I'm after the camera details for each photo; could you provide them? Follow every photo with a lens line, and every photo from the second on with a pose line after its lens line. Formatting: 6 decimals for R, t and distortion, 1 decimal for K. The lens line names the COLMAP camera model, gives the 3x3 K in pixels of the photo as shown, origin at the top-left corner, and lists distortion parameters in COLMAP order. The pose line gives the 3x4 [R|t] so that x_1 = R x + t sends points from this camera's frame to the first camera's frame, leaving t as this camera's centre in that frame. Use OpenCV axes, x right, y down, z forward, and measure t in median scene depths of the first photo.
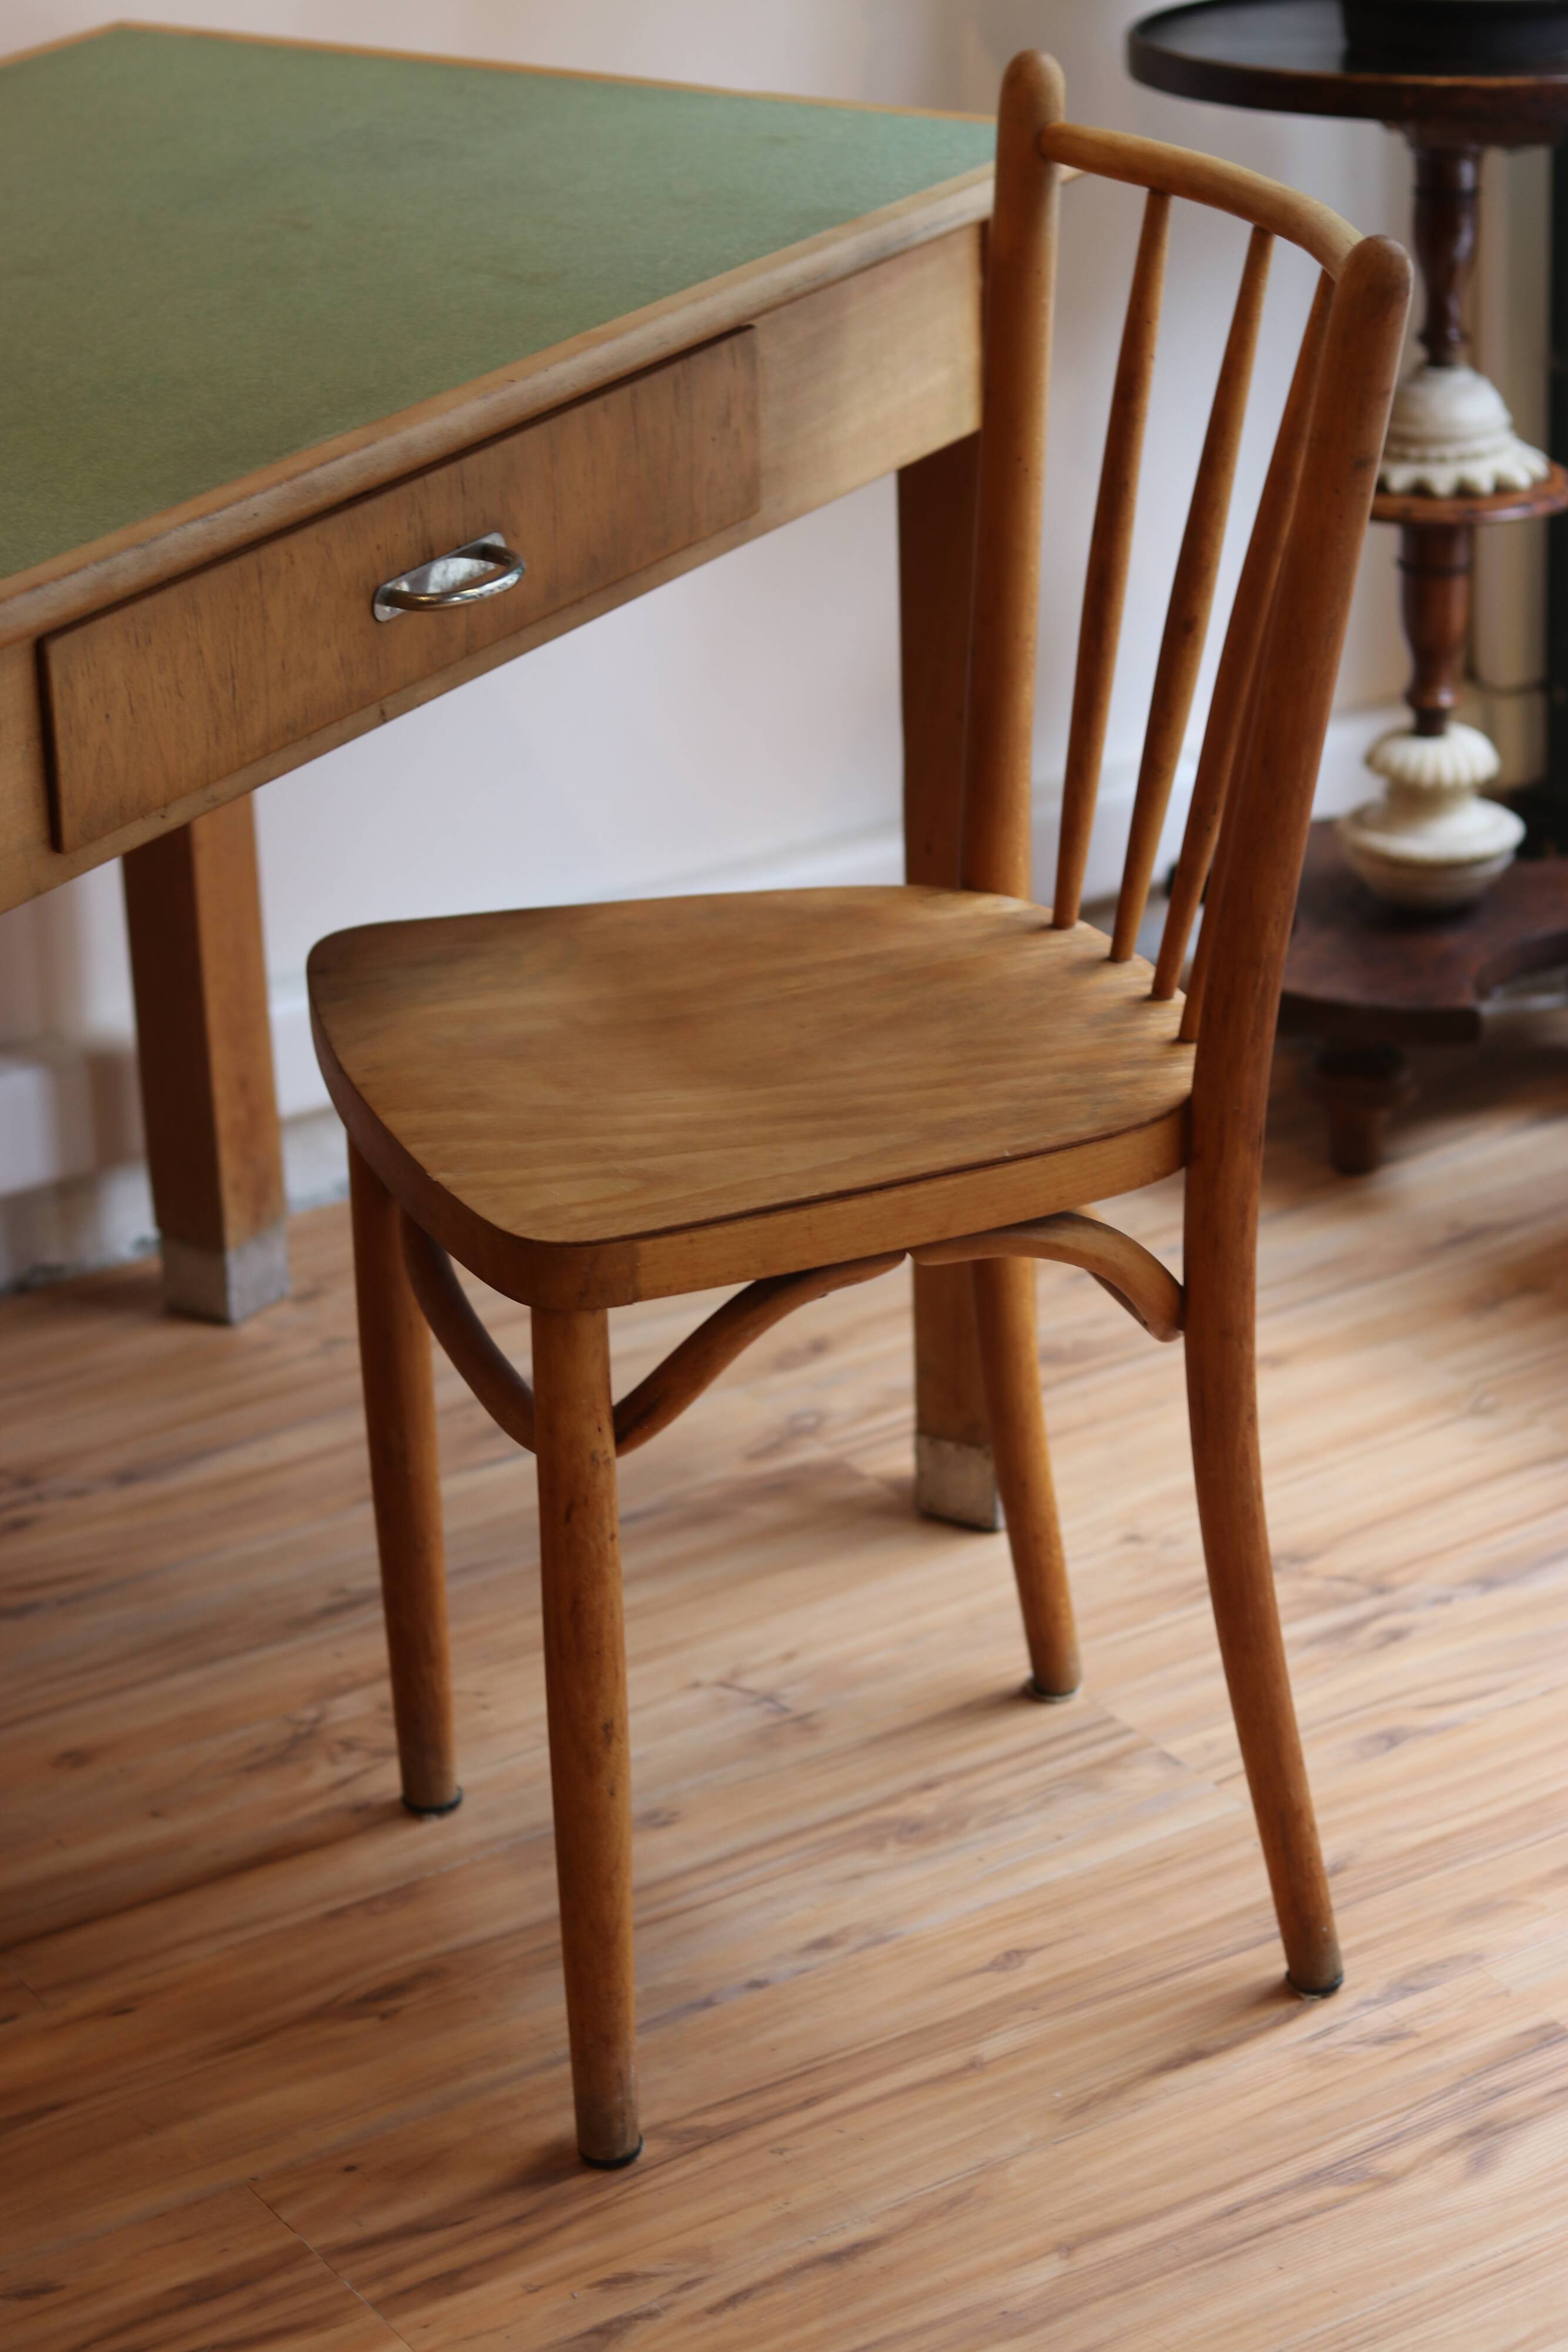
lens RADIAL K [[5549.2, 0, 774.8], [0, 5549.2, 1180.0], [0, 0, 1]] dist [-0.086135, 0.000000]
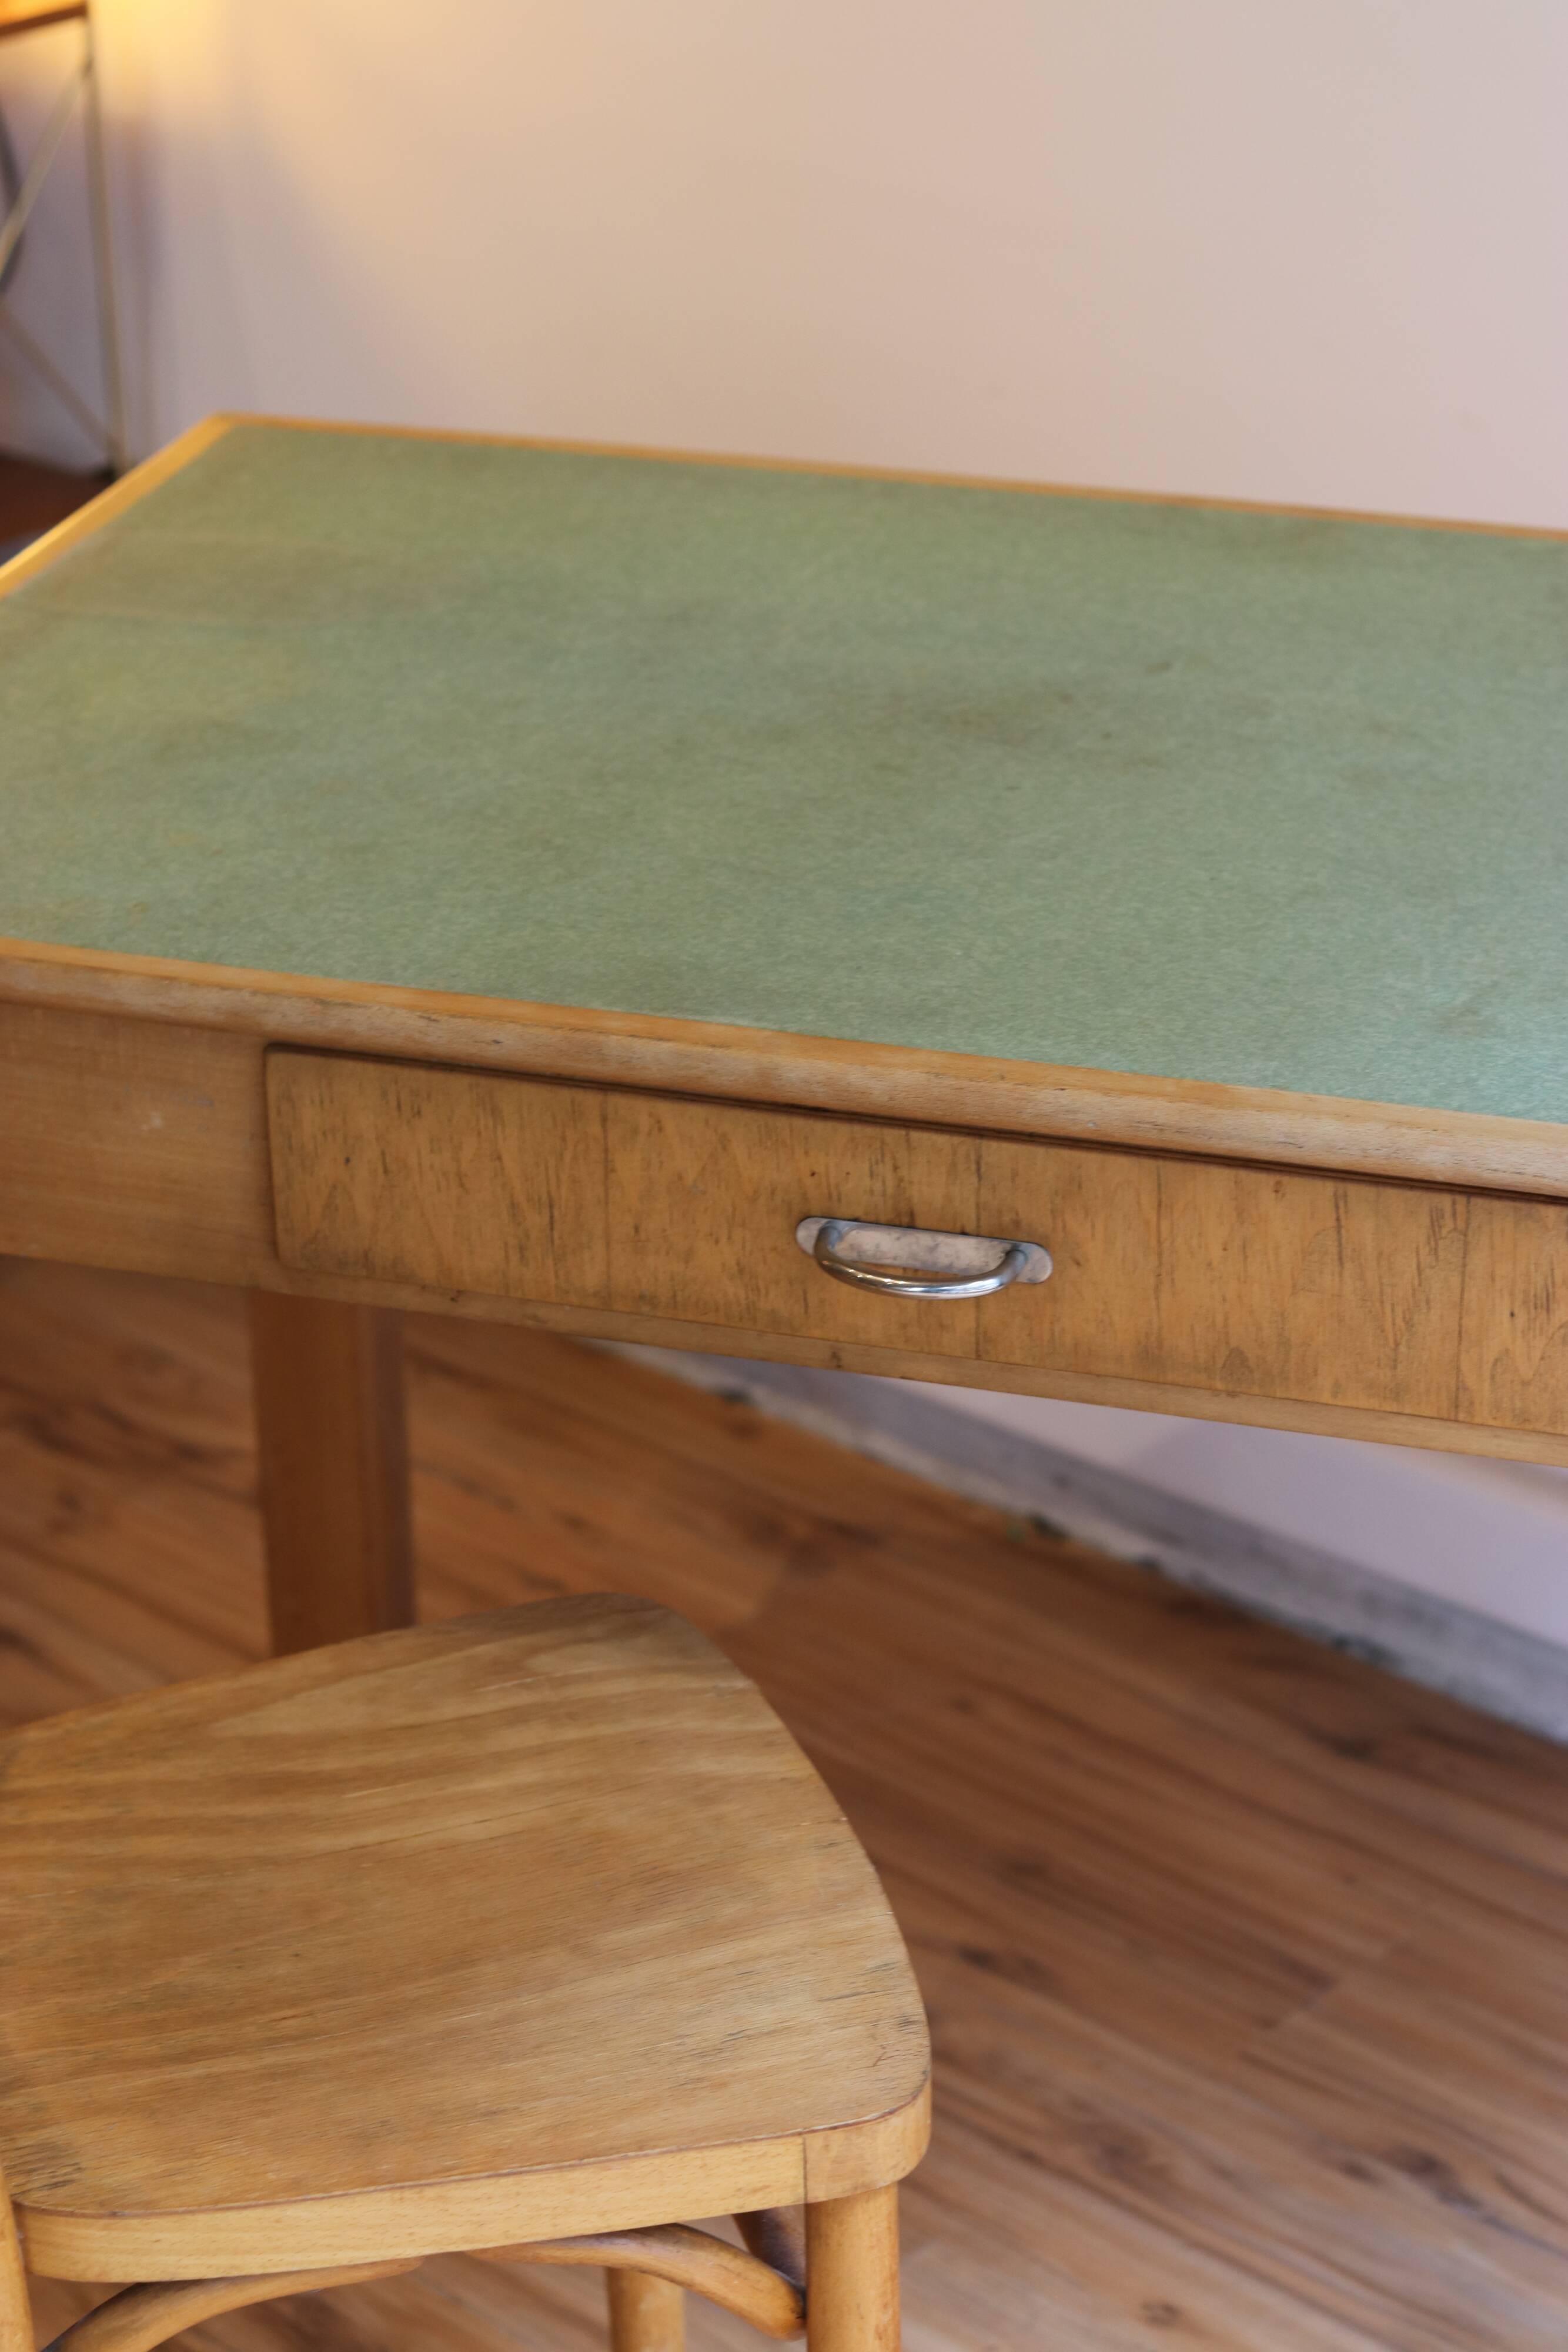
lens RADIAL K [[5549.2, 0, 778.5], [0, 5549.2, 1185.9], [0, 0, 1]] dist [-0.086135, 0.000000]
pose [[0.253358, 0.441187, -0.860909, 0.661211], [-0.386069, 0.862116, 0.328188, -0.390090], [0.886995, 0.249221, 0.388753, 0.665016]]
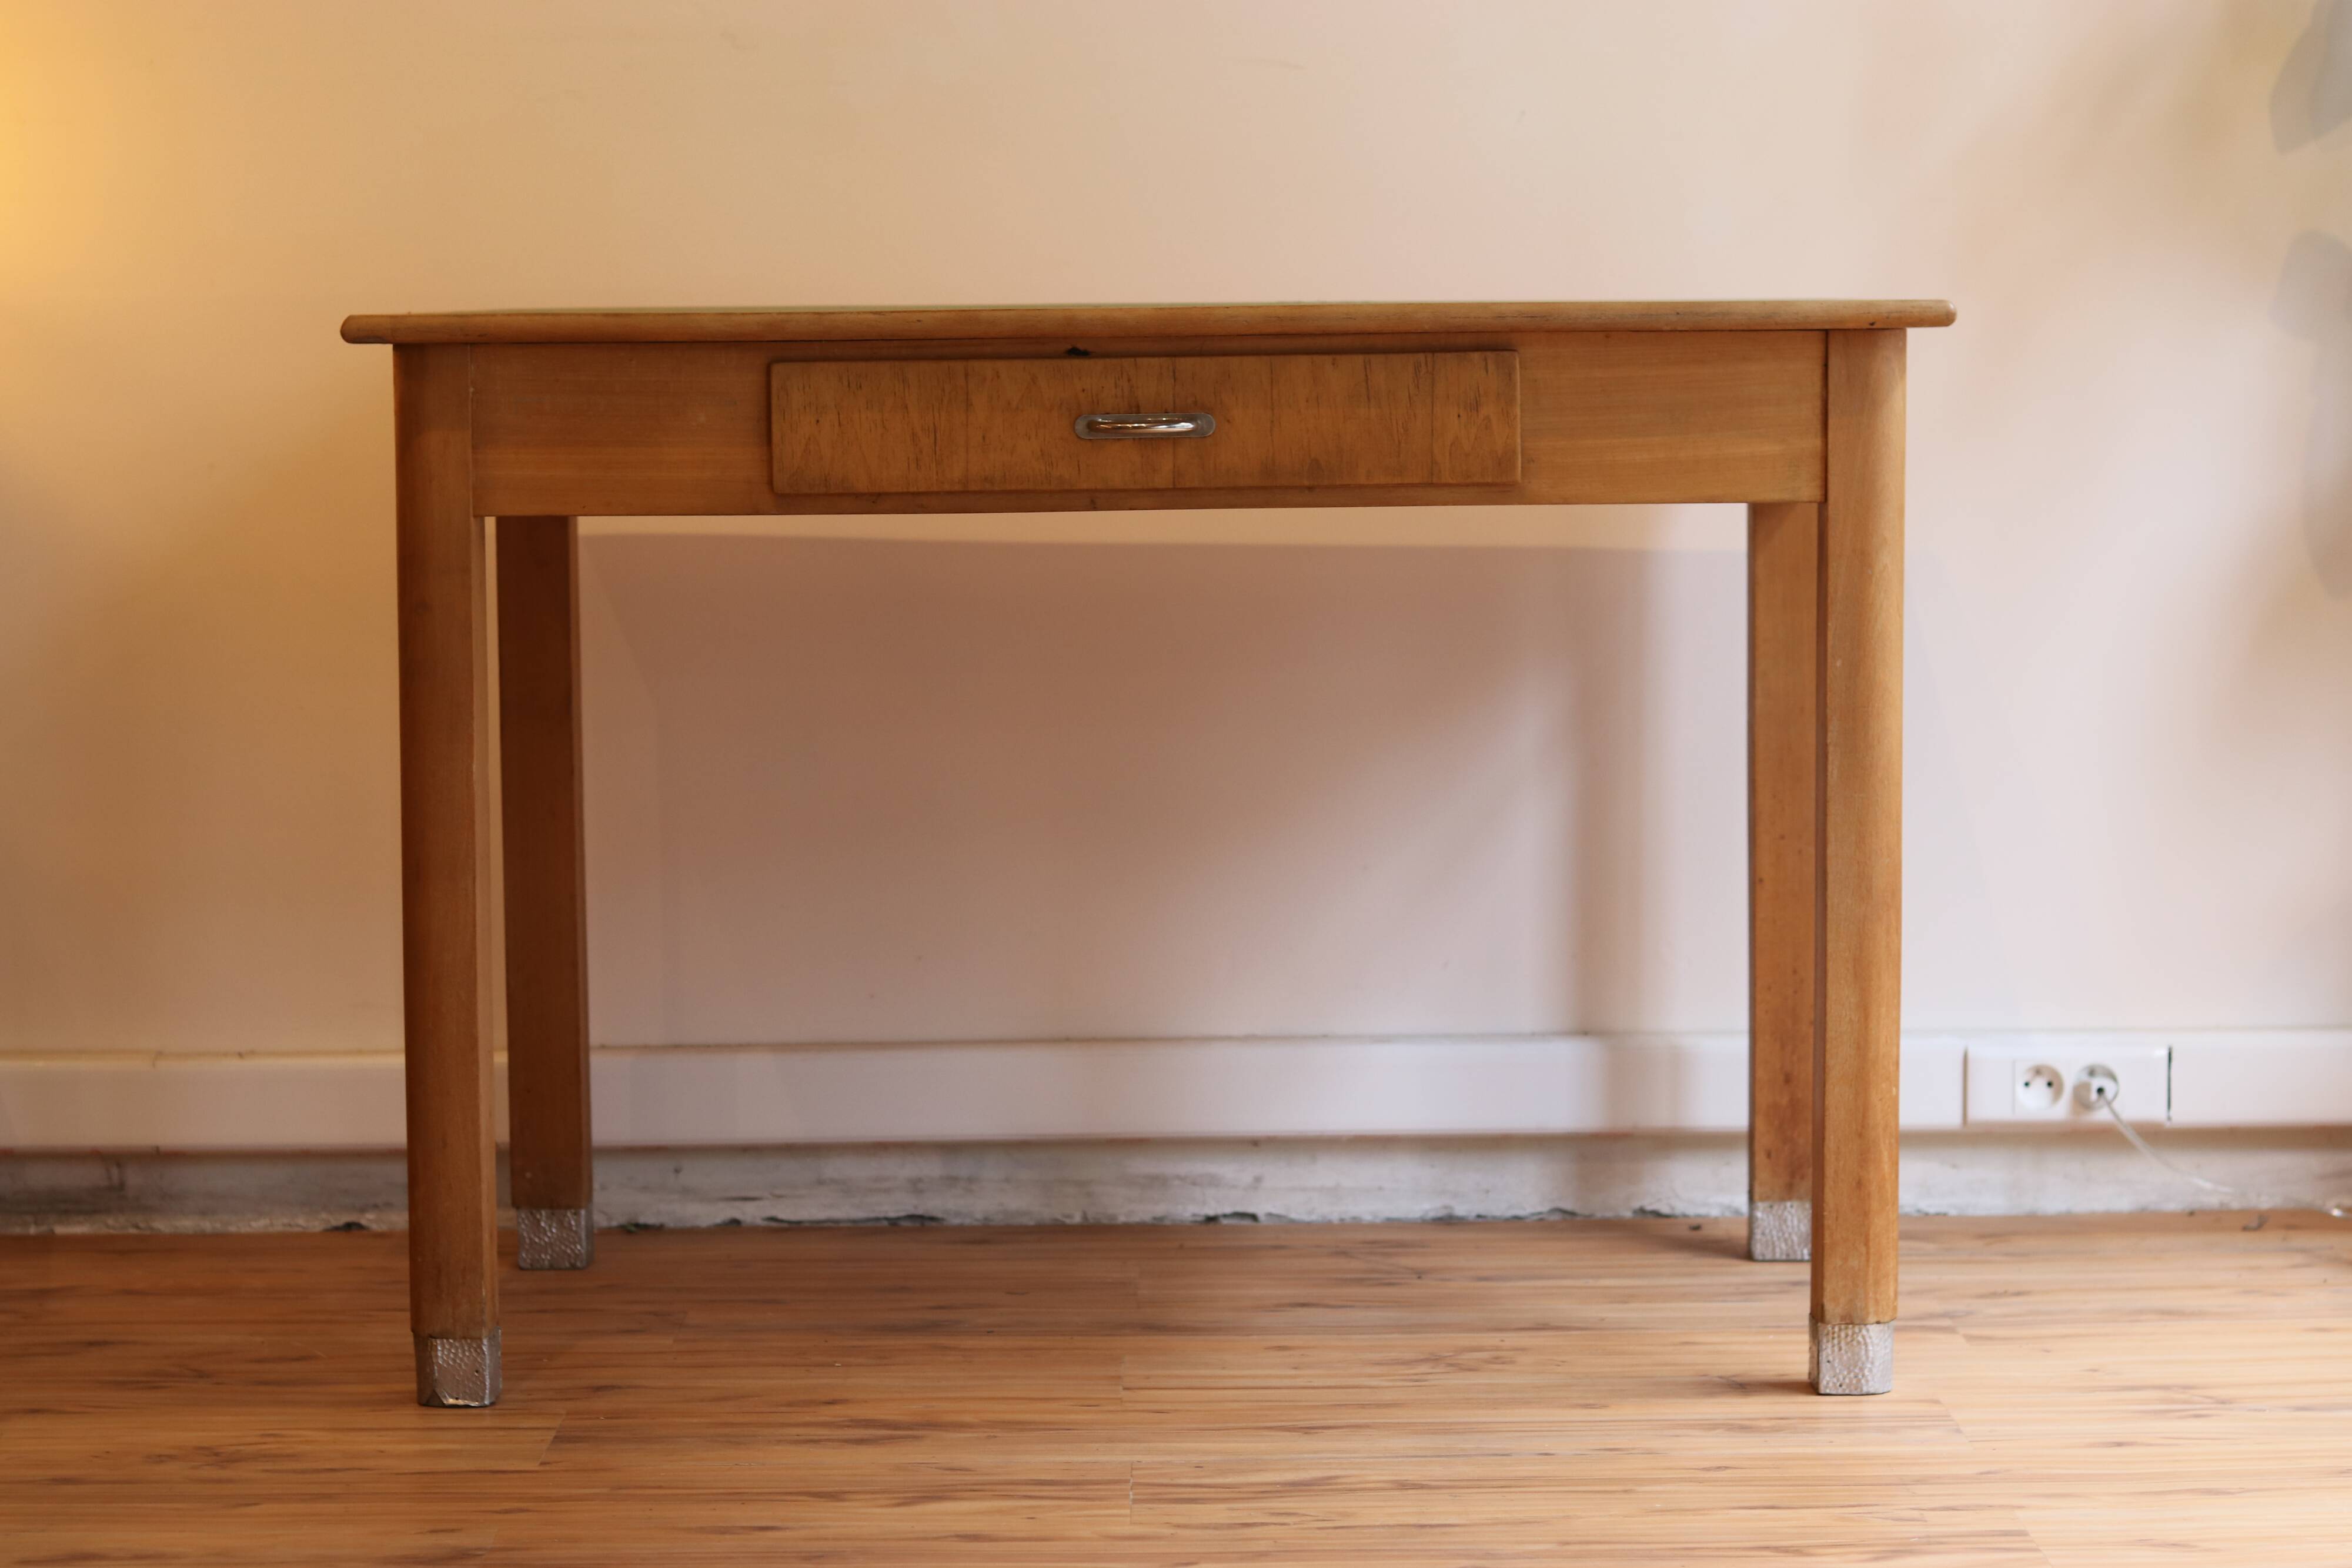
lens RADIAL K [[5549.2, 0, 1166.5], [0, 5549.2, 794.9], [0, 0, 1]] dist [-0.086135, 0.000000]
pose [[0.533998, 0.104733, -0.838974, 1.308823], [-0.349431, 0.930924, -0.106197, 0.158570], [0.769899, 0.349873, 0.533708, 0.198106]]
